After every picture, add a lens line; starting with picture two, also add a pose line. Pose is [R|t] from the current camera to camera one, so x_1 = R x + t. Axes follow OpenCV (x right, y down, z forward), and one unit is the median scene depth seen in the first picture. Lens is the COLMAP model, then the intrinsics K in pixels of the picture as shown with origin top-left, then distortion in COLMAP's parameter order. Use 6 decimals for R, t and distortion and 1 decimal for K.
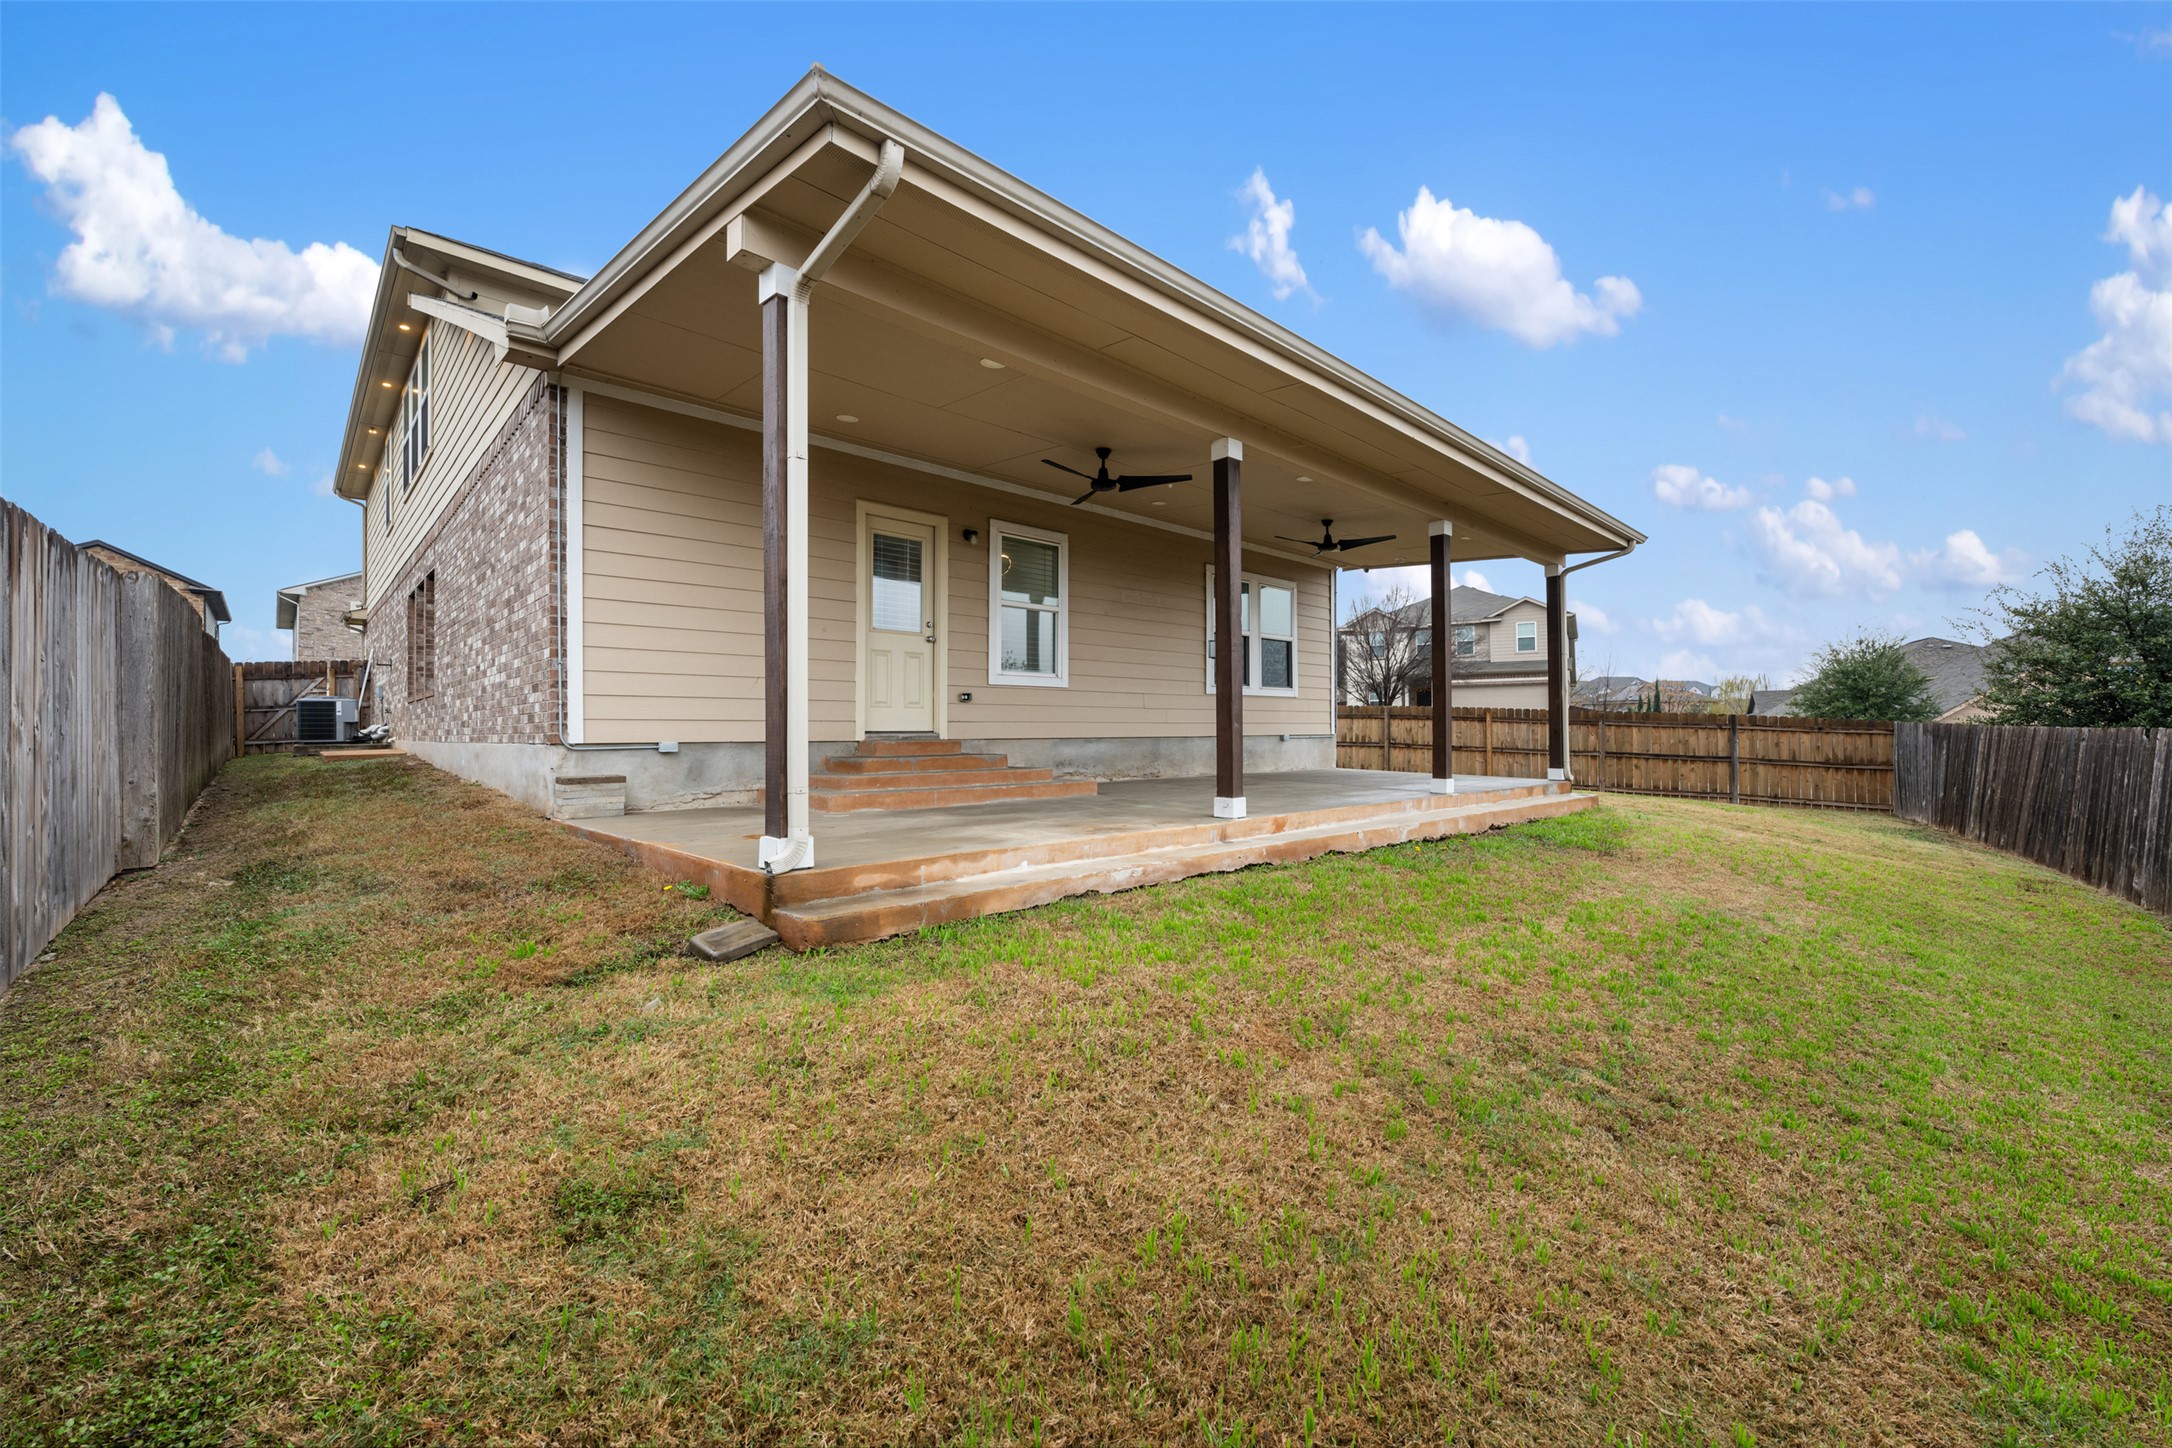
lens RADIAL K [[862.3, 0, 1087.0], [0, 862.3, 718.8], [0, 0, 1]] dist [-0.001293, -0.000147]
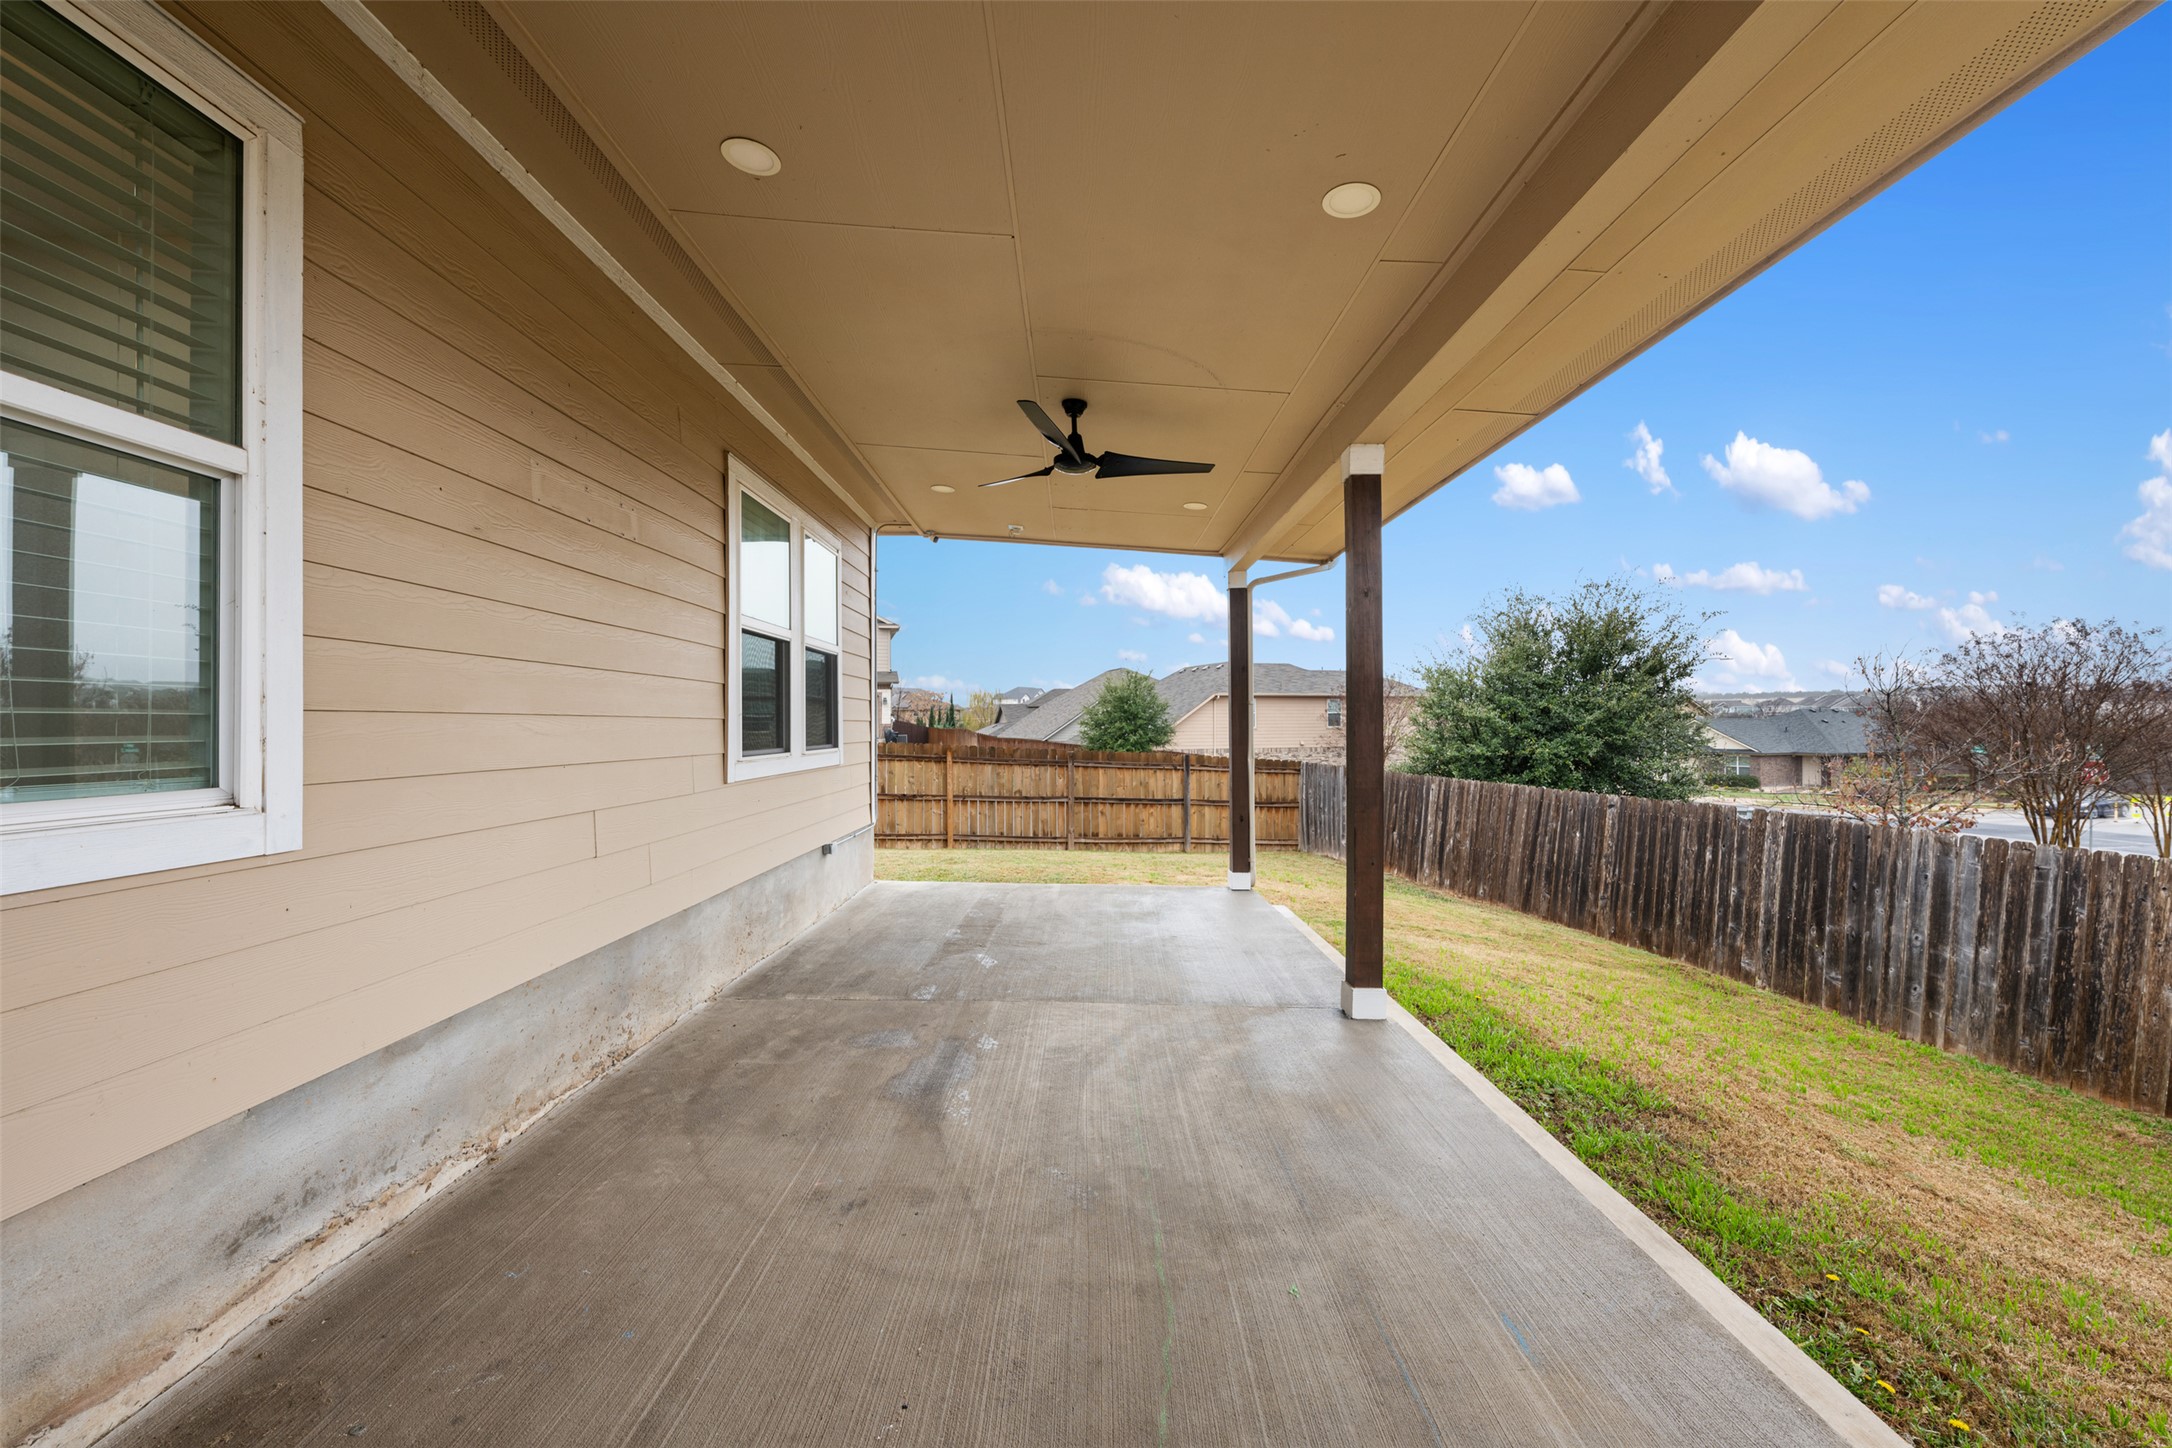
lens RADIAL K [[867.7, 0, 1084.5], [0, 867.7, 726.0], [0, 0, 1]] dist [-0.000989, 0.000016]
pose [[0.684495, 0.003996, 0.729007, -0.026823], [-0.011919, 0.999913, 0.005711, -0.040944], [-0.728920, -0.012598, 0.684483, 0.427502]]
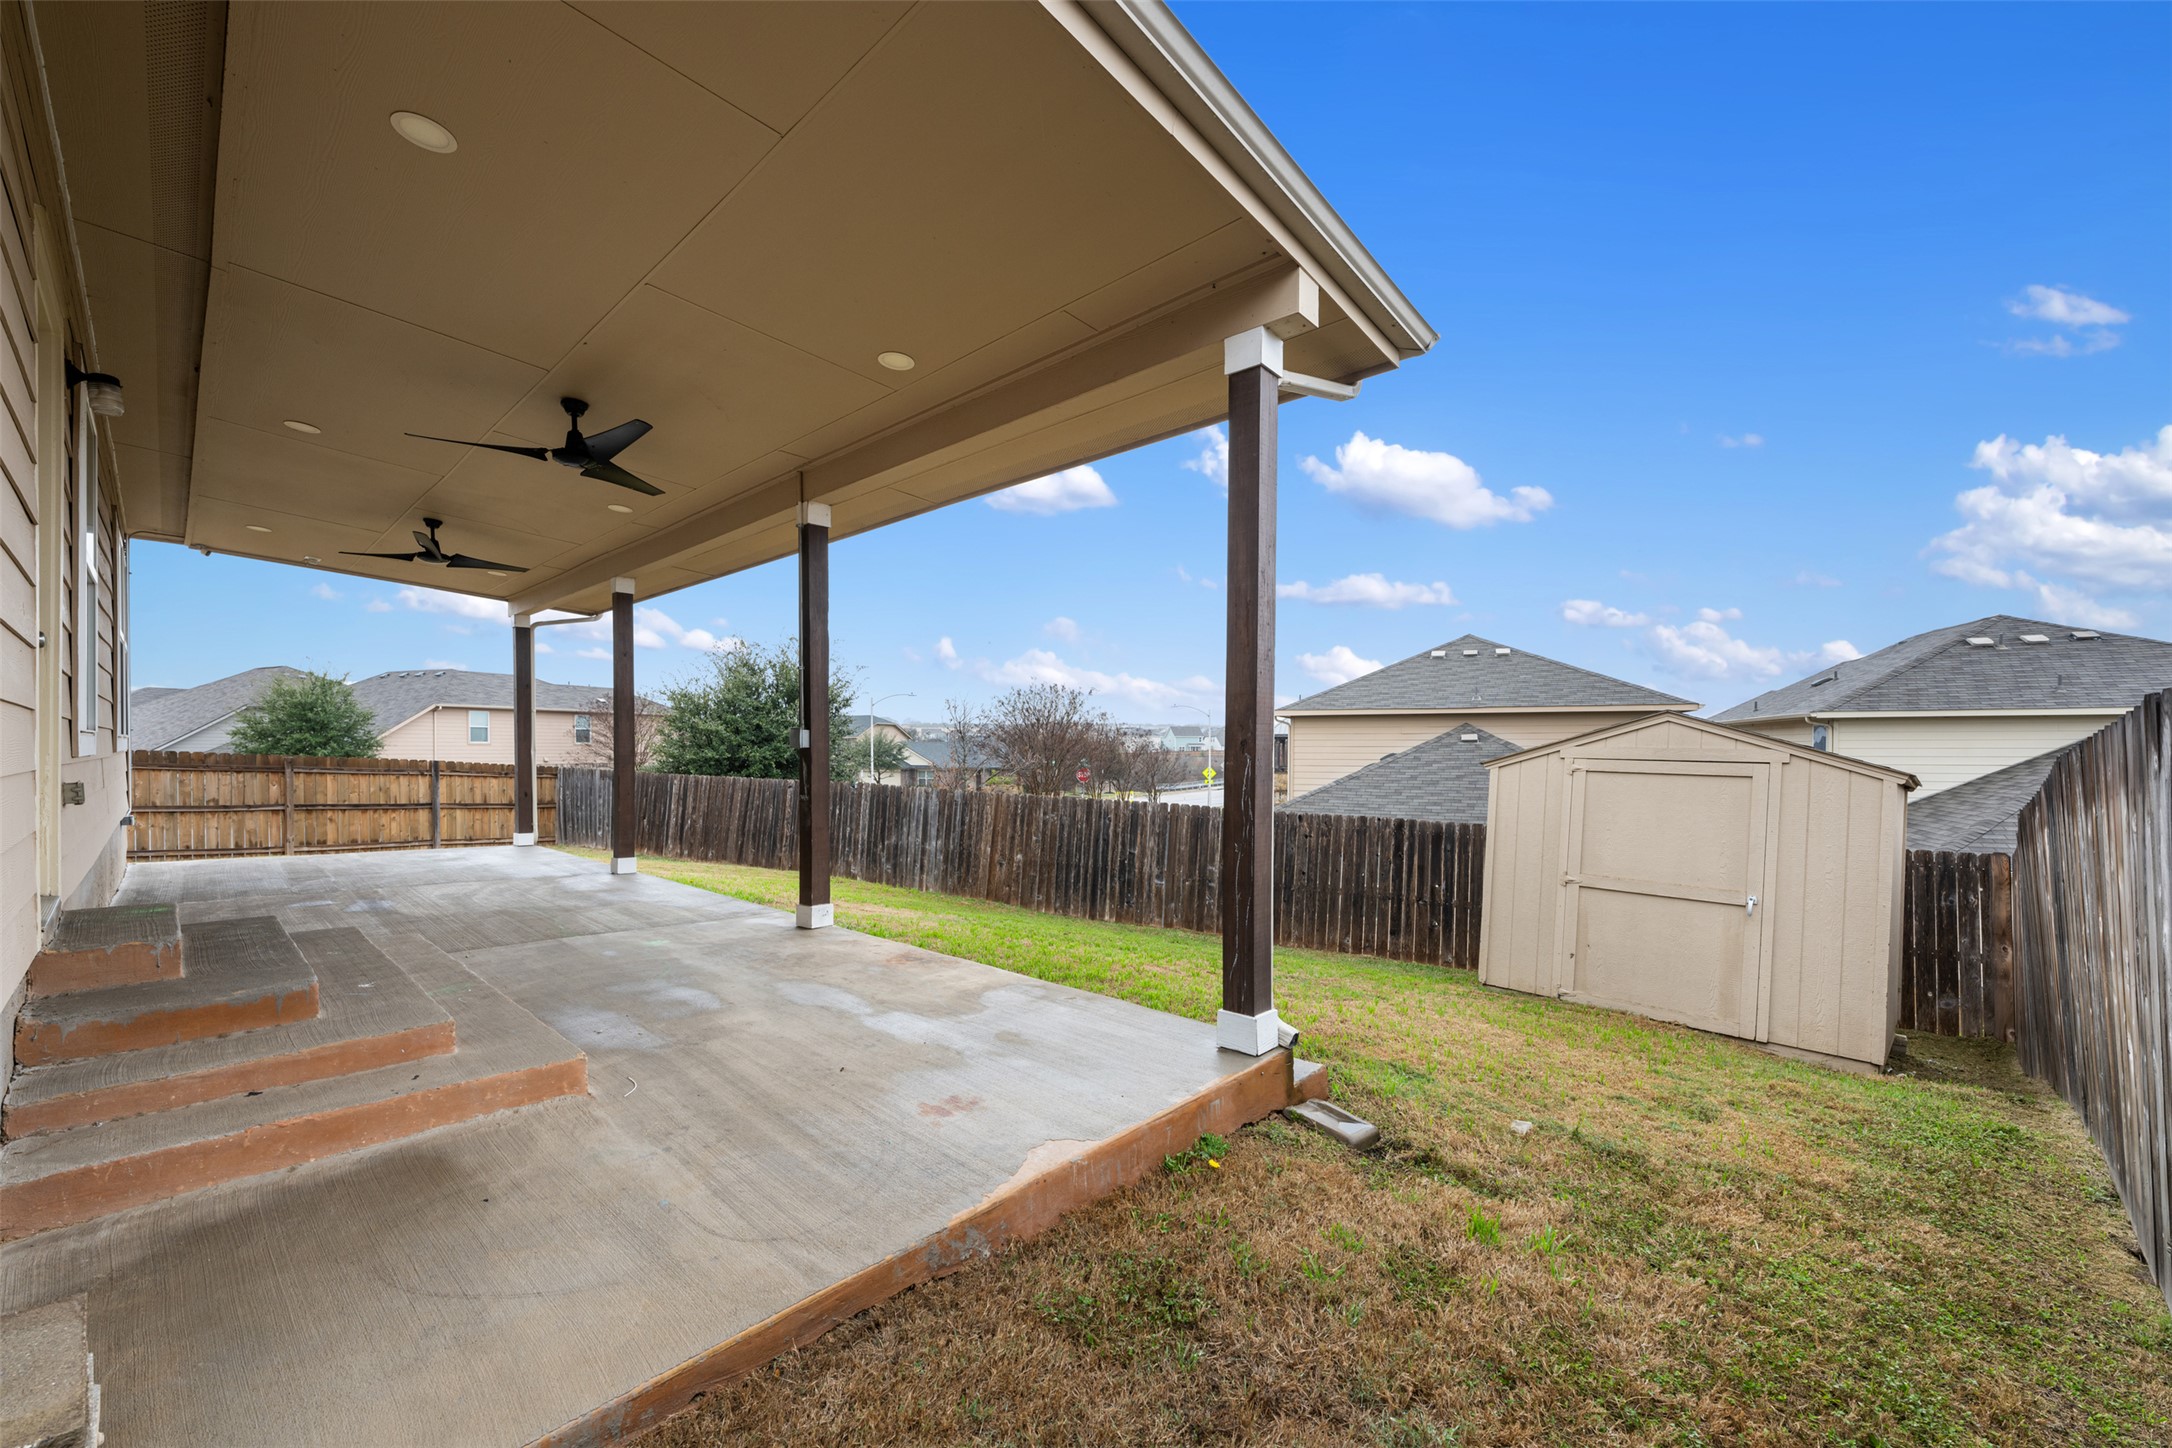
lens RADIAL K [[870.6, 0, 1088.3], [0, 870.6, 763.4], [0, 0, 1]] dist [-0.001318, -0.000115]
pose [[-0.057131, -0.010715, 0.998309, -0.300443], [-0.021397, 0.999726, 0.009505, -0.027808], [-0.998137, -0.020818, -0.057345, 0.303700]]
